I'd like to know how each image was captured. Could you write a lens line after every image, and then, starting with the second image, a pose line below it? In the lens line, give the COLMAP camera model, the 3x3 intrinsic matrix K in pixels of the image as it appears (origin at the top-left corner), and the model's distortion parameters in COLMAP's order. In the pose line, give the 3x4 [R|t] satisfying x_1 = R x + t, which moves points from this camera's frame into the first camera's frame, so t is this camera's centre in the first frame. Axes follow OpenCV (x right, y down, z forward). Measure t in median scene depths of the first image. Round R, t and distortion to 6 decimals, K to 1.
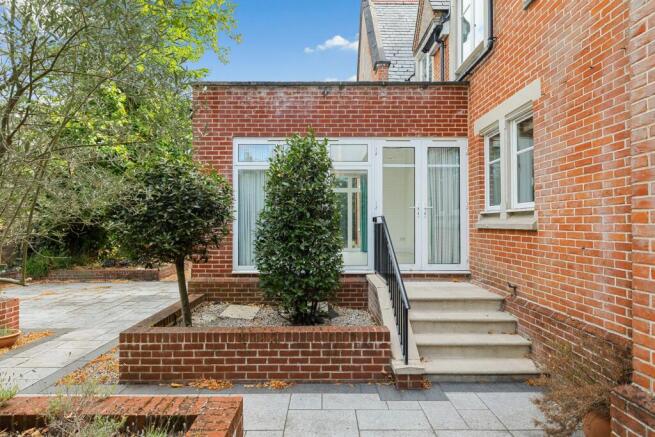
lens RADIAL K [[342.7, 0, 323.9], [0, 342.7, 218.6], [0, 0, 1]] dist [-0.000875, -0.000445]
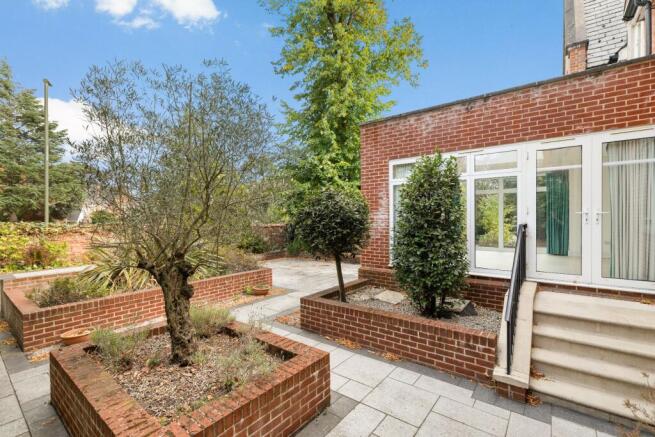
lens RADIAL K [[291.7, 0, 329.1], [0, 291.7, 221.7], [0, 0, 1]] dist [-0.002121, 0.000762]
pose [[0.794406, 0.008423, -0.607329, 0.265871], [0.010358, 0.999571, 0.027412, -0.048797], [0.607299, -0.028067, 0.793977, -0.007716]]
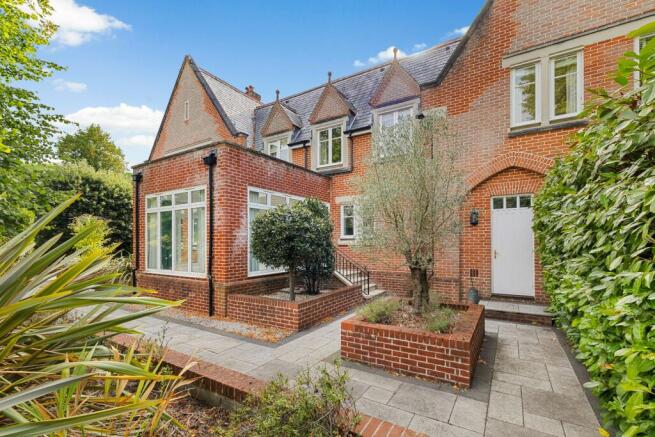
lens RADIAL K [[291.7, 0, 330.4], [0, 291.7, 242.4], [0, 0, 1]] dist [-0.002121, 0.000762]
pose [[0.527299, -0.002759, 0.849675, -1.387328], [-0.008731, 0.999924, 0.008666, -0.006305], [-0.849635, -0.011988, 0.527235, 0.034778]]
